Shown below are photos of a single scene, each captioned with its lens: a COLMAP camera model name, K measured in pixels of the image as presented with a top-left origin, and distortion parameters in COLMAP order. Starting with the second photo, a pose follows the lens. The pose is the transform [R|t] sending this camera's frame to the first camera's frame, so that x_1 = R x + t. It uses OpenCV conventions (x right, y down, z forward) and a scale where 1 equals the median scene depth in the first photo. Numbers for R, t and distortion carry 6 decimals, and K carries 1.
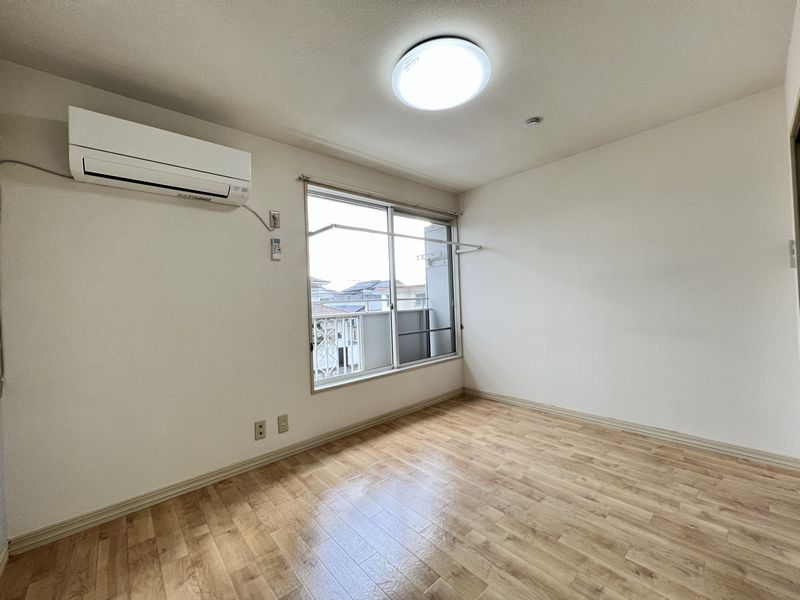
lens RADIAL K [[319.9, 0, 397.7], [0, 319.9, 300.9], [0, 0, 1]] dist [-0.002793, 0.000518]
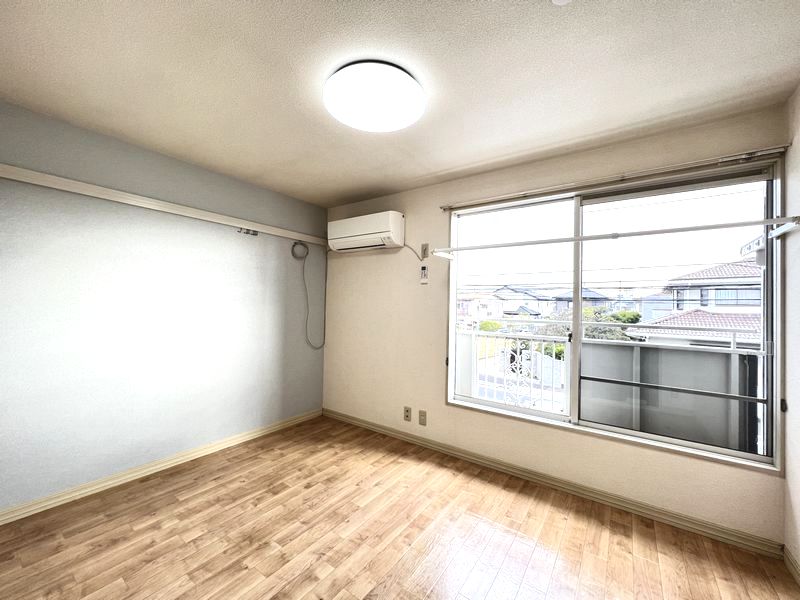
lens RADIAL K [[319.9, 0, 402.1], [0, 319.9, 301.2], [0, 0, 1]] dist [-0.002793, 0.000518]
pose [[0.233103, 0.025042, -0.972130, 0.820976], [-0.036124, 0.999201, 0.017078, -0.080034], [0.971781, 0.031137, 0.233821, 0.644263]]
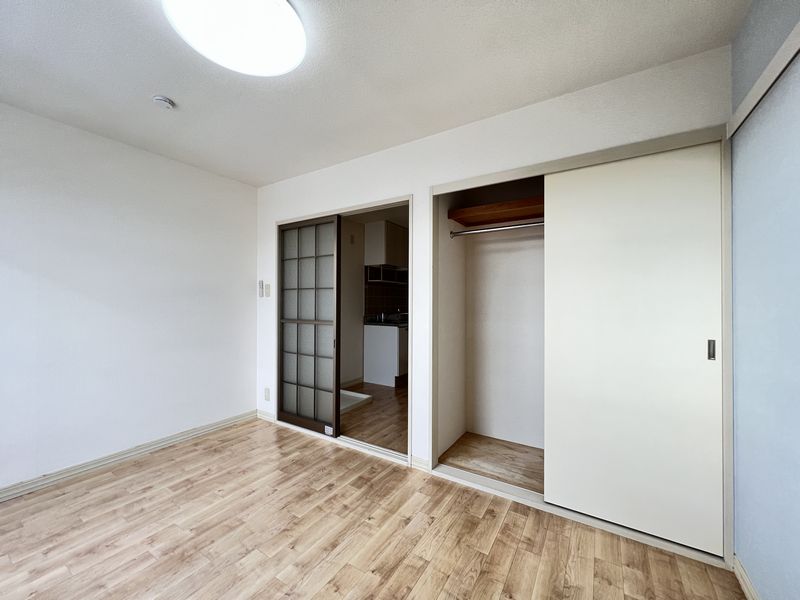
lens RADIAL K [[321.9, 0, 398.5], [0, 321.9, 302.3], [0, 0, 1]] dist [0.001049, 0.000285]
pose [[-0.268517, 0.032694, 0.962720, -0.451496], [0.011195, 0.999462, -0.030820, -0.006915], [-0.963210, 0.002502, -0.268739, 0.556792]]
